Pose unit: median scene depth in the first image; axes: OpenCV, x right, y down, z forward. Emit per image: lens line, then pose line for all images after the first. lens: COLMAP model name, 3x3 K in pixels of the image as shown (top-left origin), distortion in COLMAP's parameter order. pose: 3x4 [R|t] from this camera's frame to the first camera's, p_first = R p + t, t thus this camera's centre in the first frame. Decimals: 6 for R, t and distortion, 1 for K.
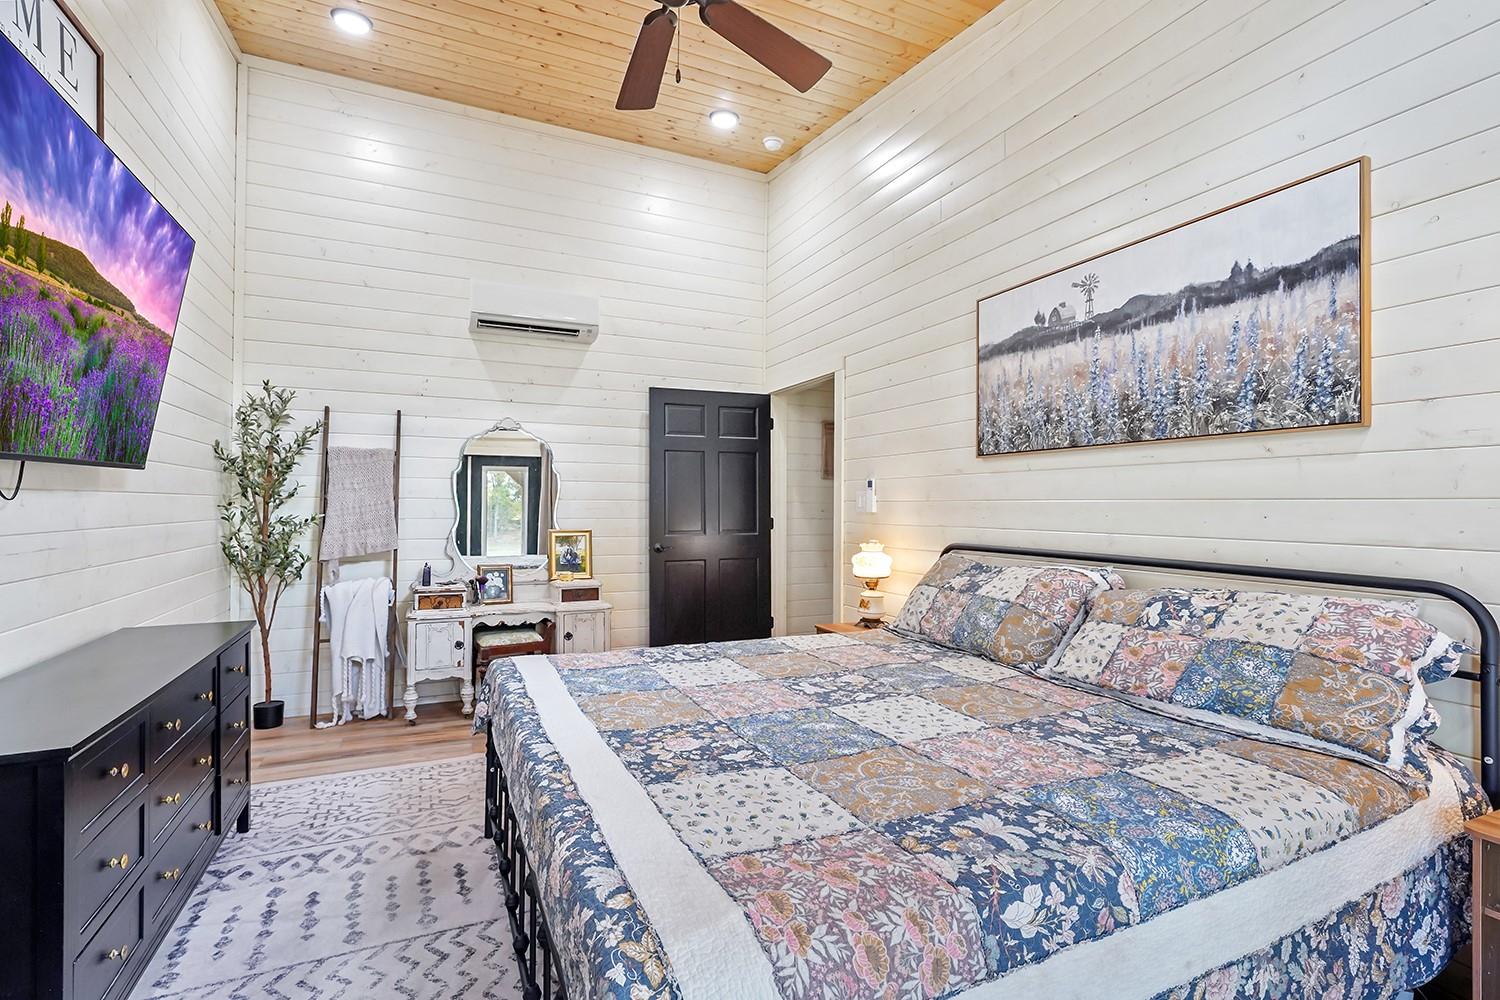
lens RADIAL K [[703.0, 0, 750.0], [0, 703.0, 500.0], [0, 0, 1]] dist [-0.000837, -0.000207]
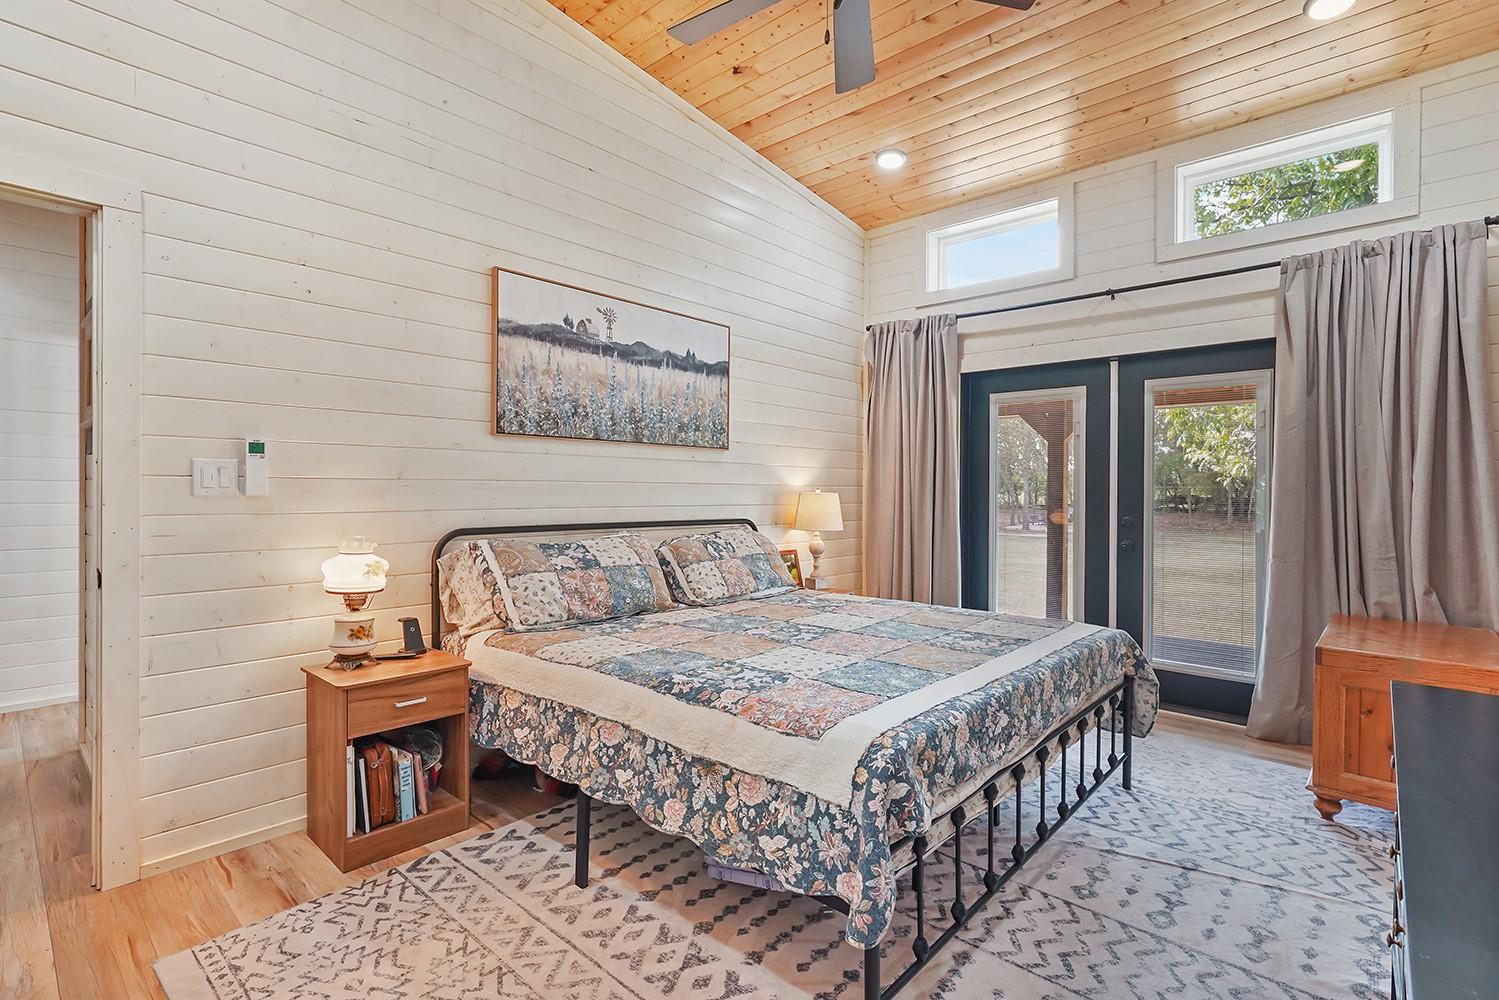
lens RADIAL K [[702.5, 0, 749.5], [0, 702.5, 500.0], [0, 0, 1]] dist [-0.000837, -0.000207]
pose [[-0.396336, -0.017066, 0.917947, -0.837420], [-0.012272, 0.999836, 0.013290, 0.012799], [-0.918024, -0.005998, -0.396480, 1.310684]]
